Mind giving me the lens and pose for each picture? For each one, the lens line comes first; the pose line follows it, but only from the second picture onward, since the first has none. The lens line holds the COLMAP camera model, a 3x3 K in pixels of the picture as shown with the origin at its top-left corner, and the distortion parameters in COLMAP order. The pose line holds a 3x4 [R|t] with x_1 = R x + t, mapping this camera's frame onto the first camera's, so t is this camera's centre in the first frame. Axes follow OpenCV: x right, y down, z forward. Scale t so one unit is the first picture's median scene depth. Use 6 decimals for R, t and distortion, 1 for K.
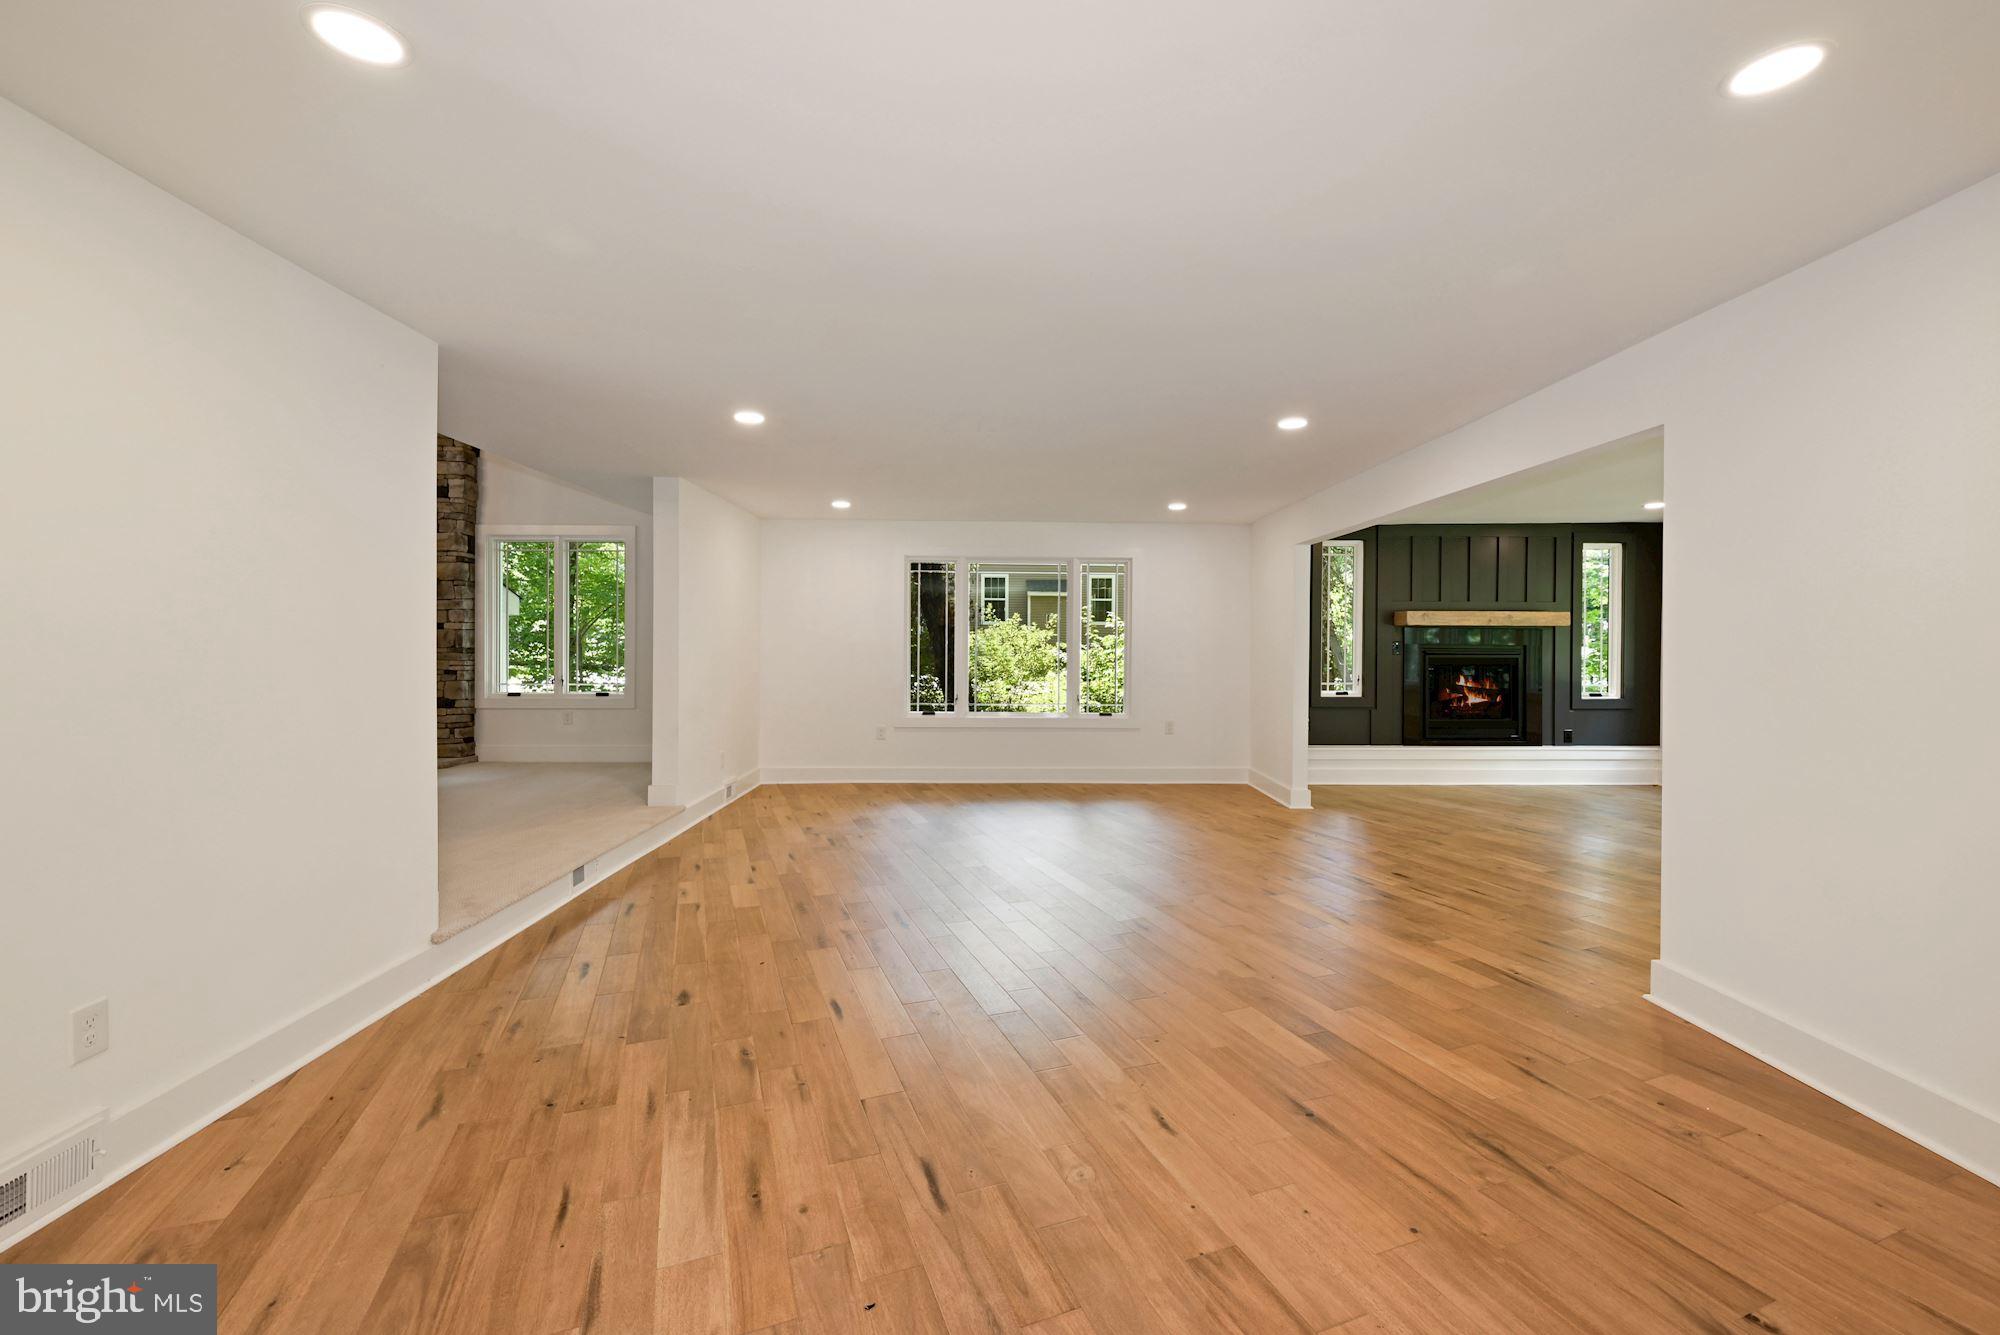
lens RADIAL K [[794.4, 0, 1003.3], [0, 794.4, 656.1], [0, 0, 1]] dist [0.007818, 0.000012]
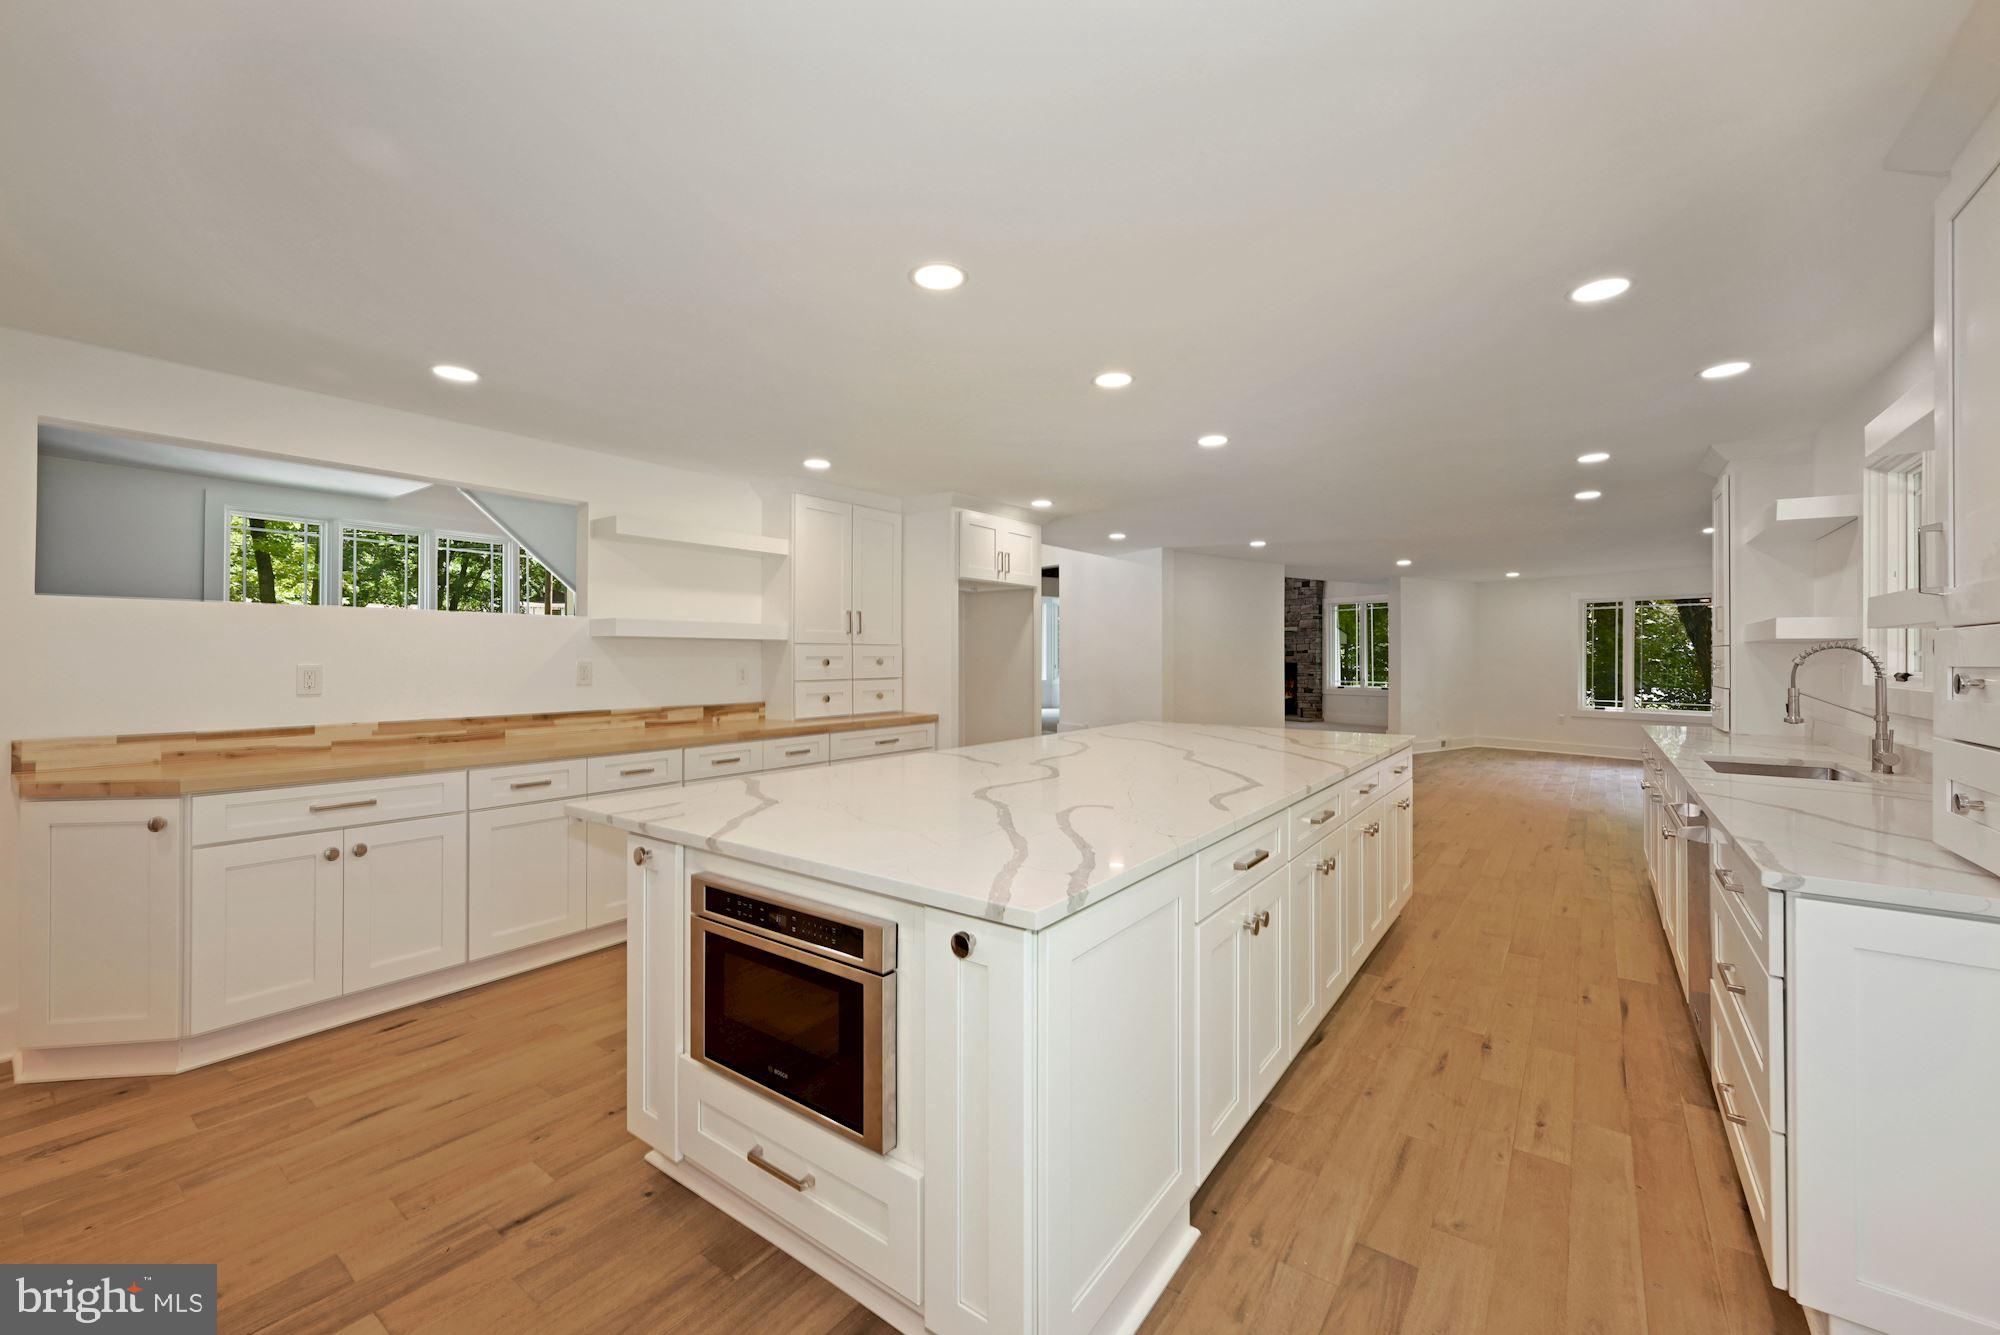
lens RADIAL K [[794.4, 0, 1003.3], [0, 794.4, 656.1], [0, 0, 1]] dist [0.007818, 0.000012]
pose [[0.533329, -0.009321, -0.845856, 0.545289], [-0.008589, 0.999828, -0.016433, 0.012531], [0.845864, 0.016029, 0.533158, -0.669193]]
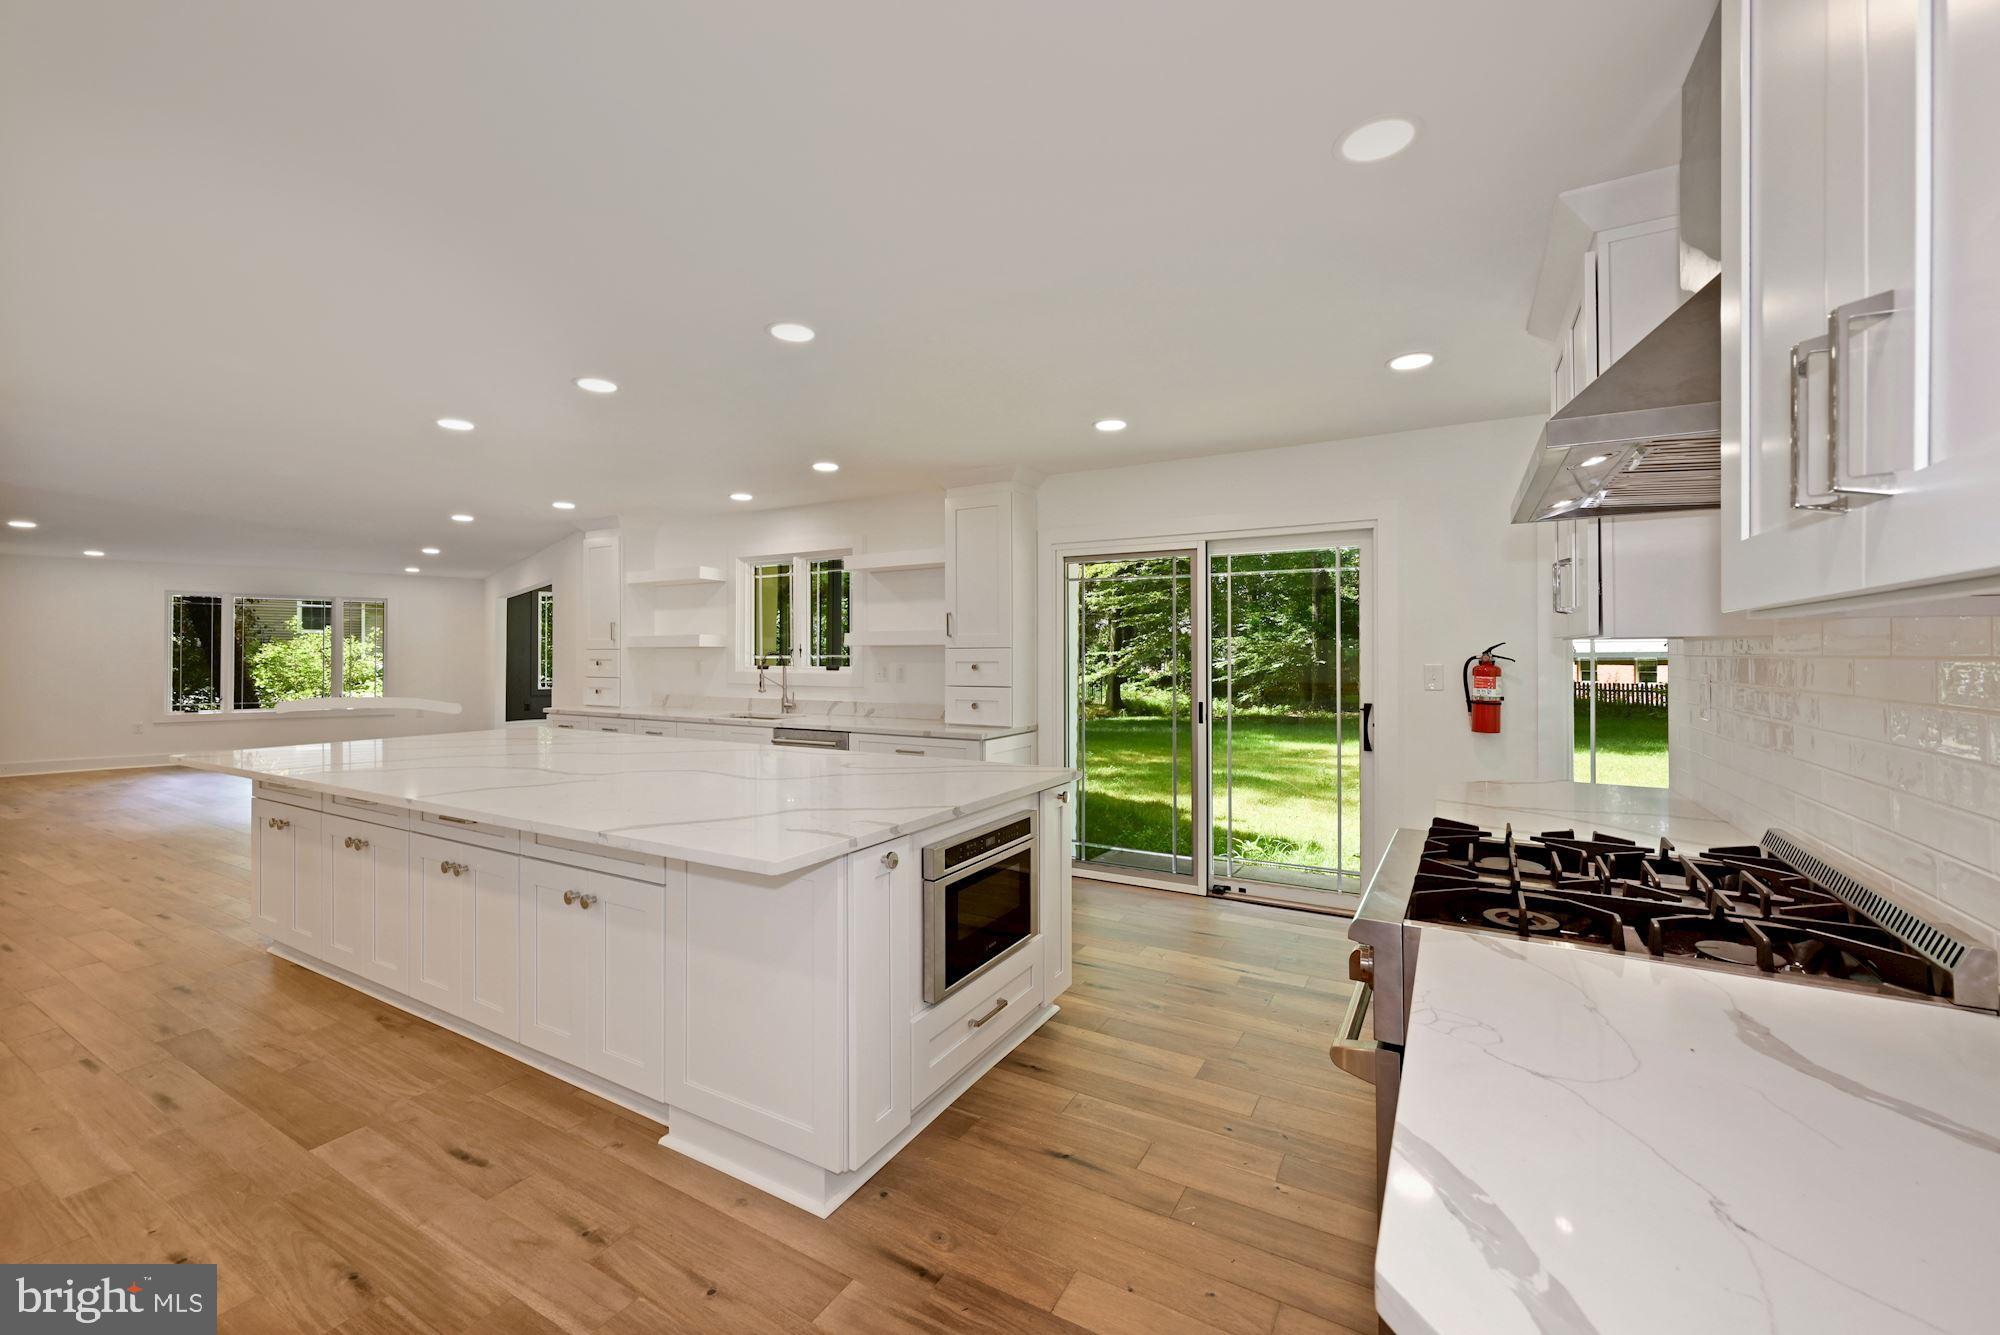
lens RADIAL K [[794.4, 0, 1003.3], [0, 794.4, 656.1], [0, 0, 1]] dist [0.007818, 0.000012]
pose [[0.780427, -0.011634, 0.625139, 0.121488], [0.016963, 0.999853, -0.002570, 0.008518], [-0.625017, 0.012610, 0.780509, -0.861019]]
